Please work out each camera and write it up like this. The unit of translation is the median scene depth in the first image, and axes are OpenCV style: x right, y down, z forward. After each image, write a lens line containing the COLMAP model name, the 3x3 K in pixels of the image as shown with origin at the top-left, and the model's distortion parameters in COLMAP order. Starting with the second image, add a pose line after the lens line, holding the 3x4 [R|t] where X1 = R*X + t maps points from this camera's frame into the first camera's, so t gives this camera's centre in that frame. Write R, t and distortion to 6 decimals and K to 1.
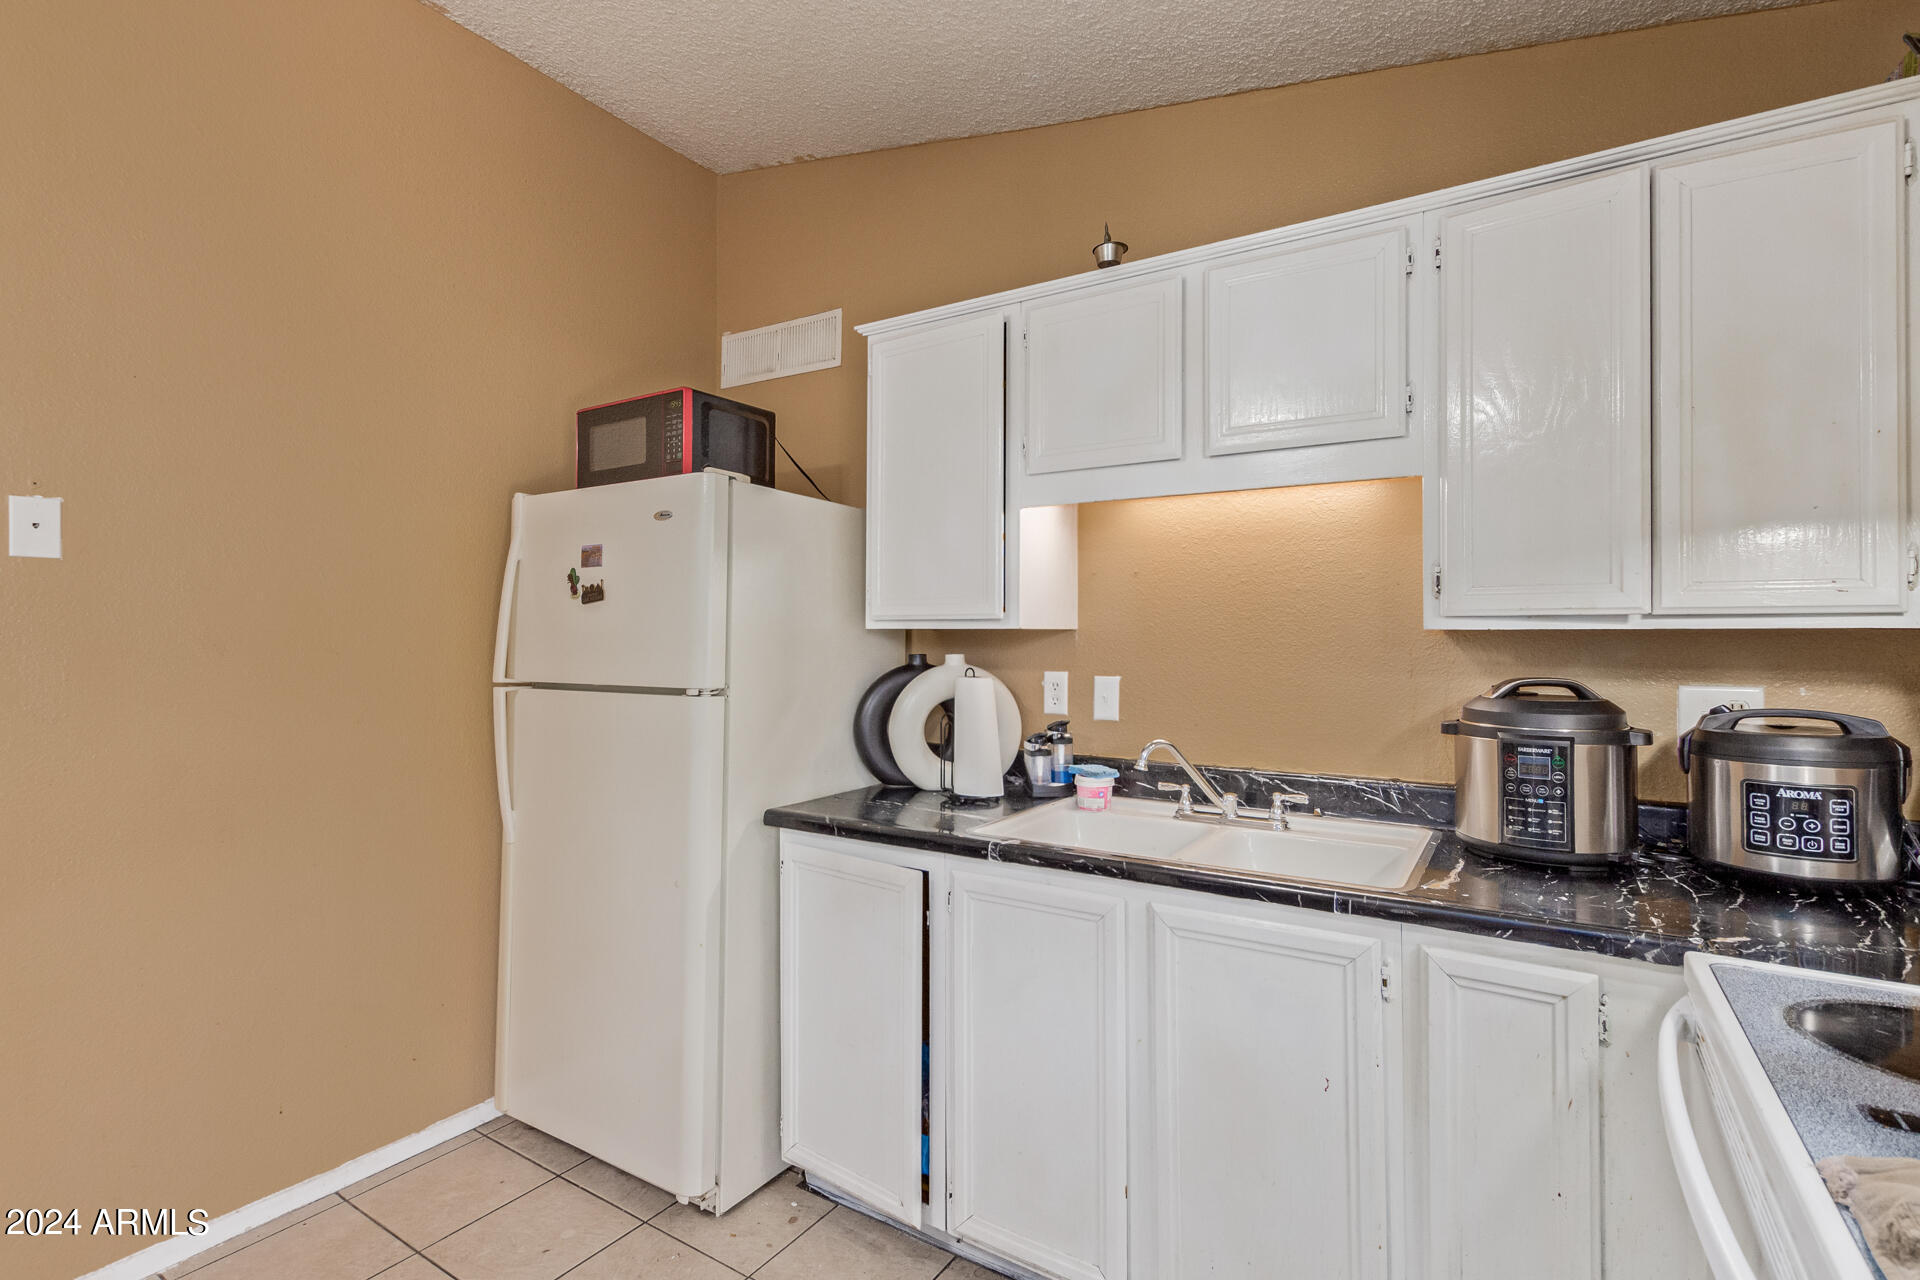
lens RADIAL K [[881.1, 0, 958.1], [0, 881.1, 629.0], [0, 0, 1]] dist [0.007153, -0.003068]
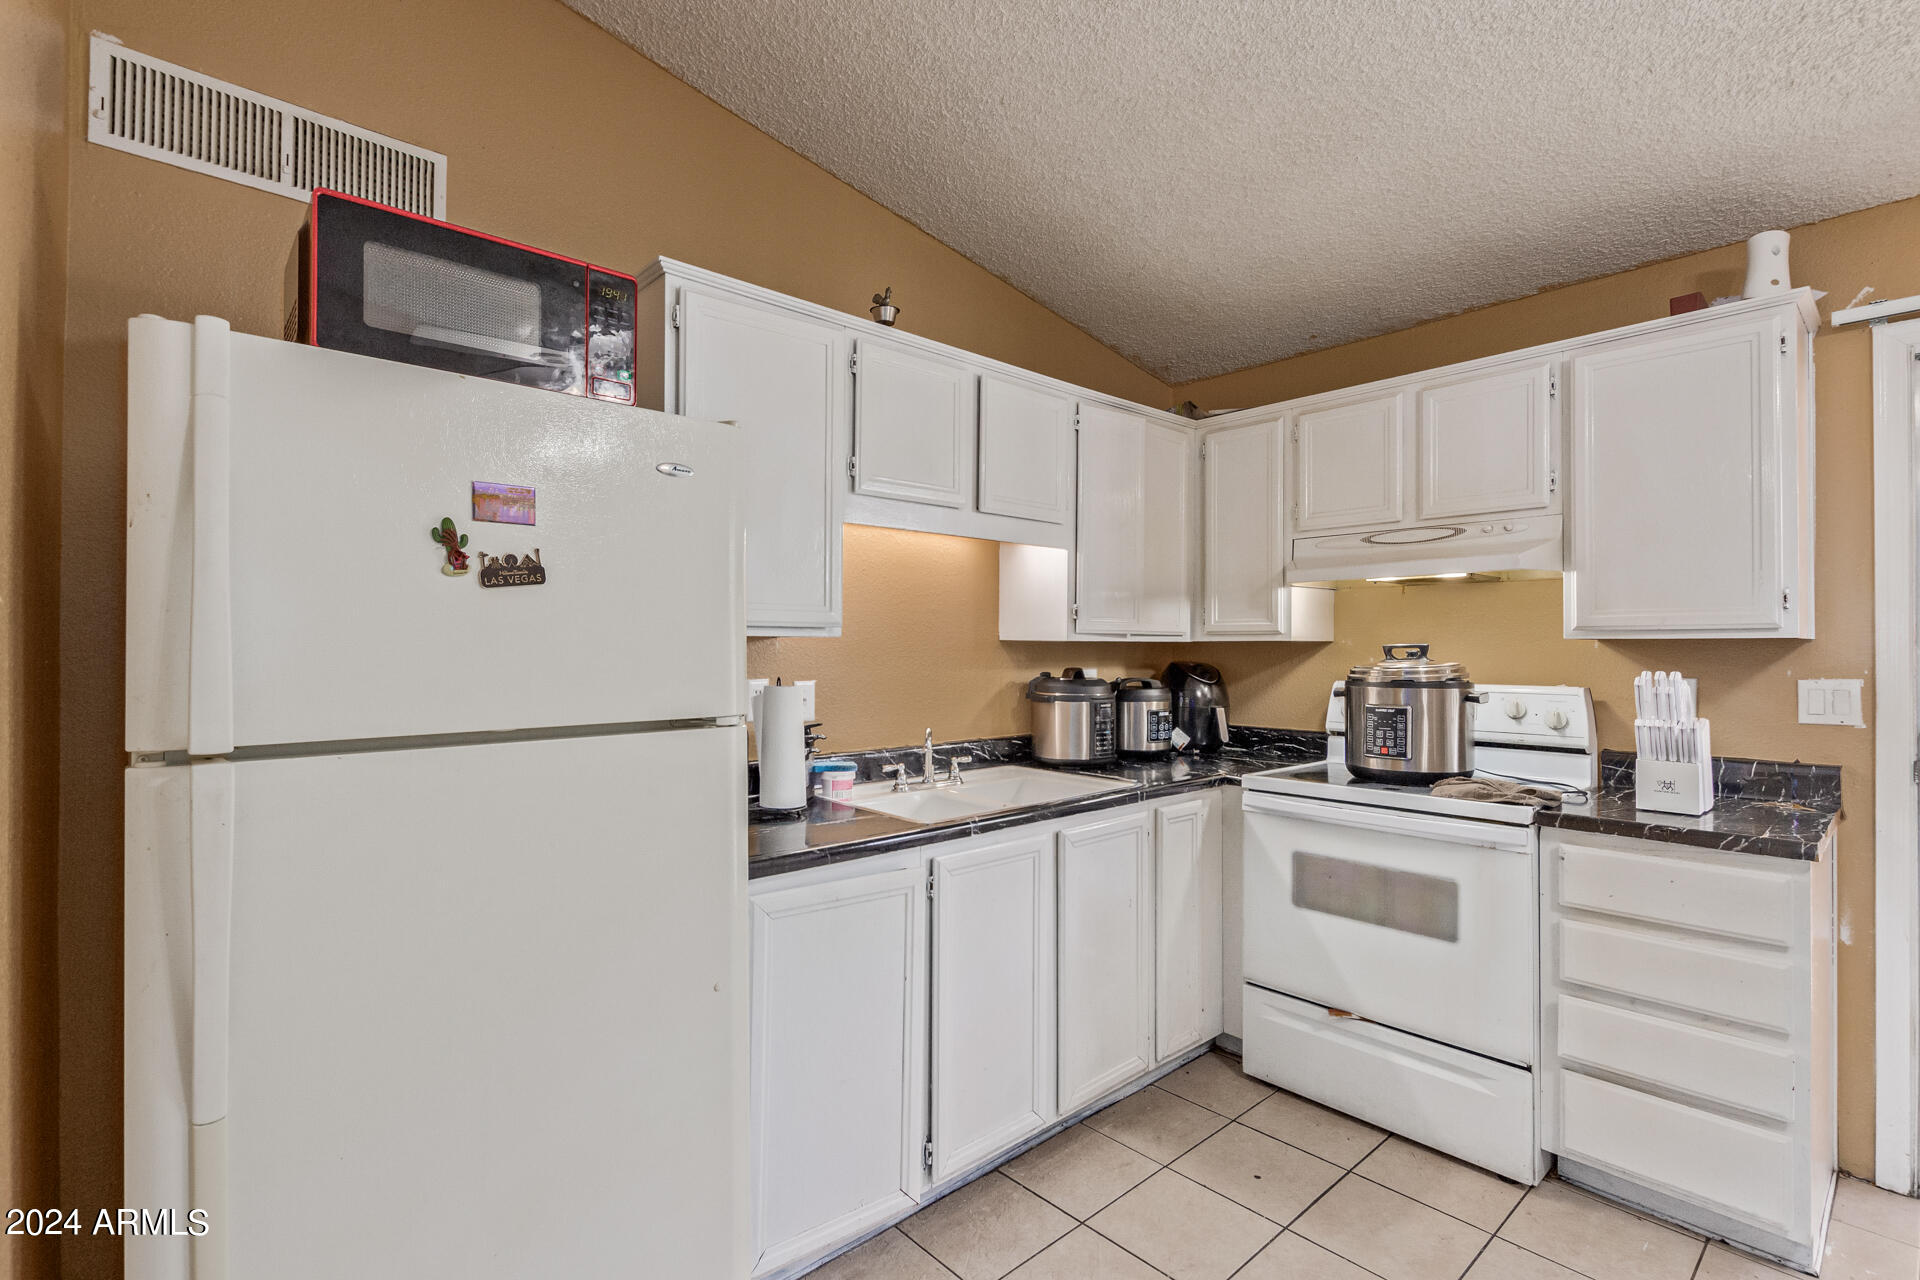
lens RADIAL K [[881.1, 0, 973.9], [0, 881.1, 641.2], [0, 0, 1]] dist [0.007153, -0.003068]
pose [[0.260635, 0.001274, 0.965437, -0.921004], [-0.013102, 0.999912, 0.002218, 0.000065], [-0.965349, -0.013227, 0.260629, 0.584316]]
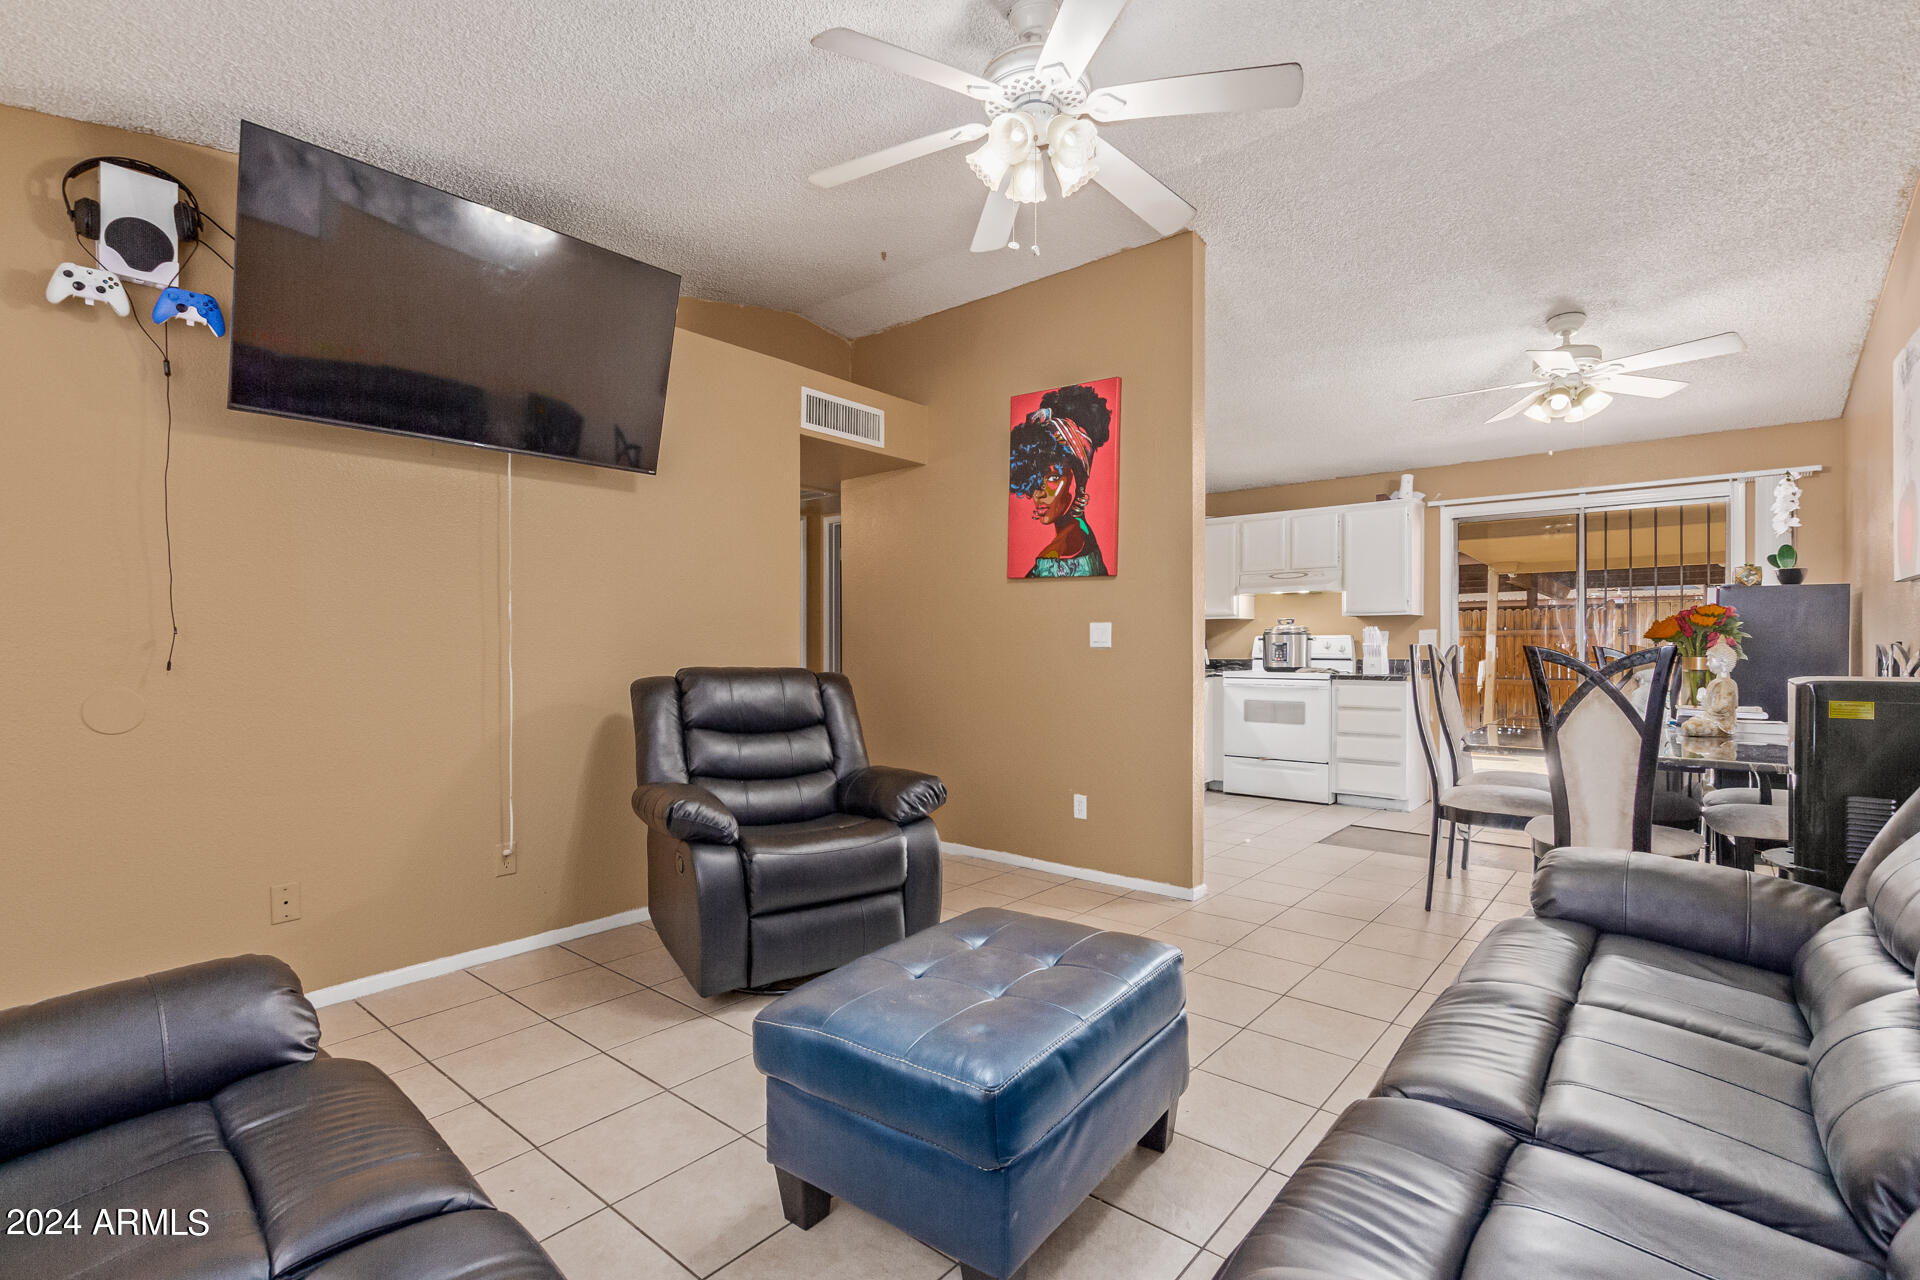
lens RADIAL K [[881.1, 0, 963.4], [0, 881.1, 650.5], [0, 0, 1]] dist [0.007153, -0.003068]
pose [[0.129945, -0.010748, 0.991463, -2.862832], [-0.012219, 0.999848, 0.012441, 0.089315], [-0.991446, -0.013731, 0.129794, 1.059827]]
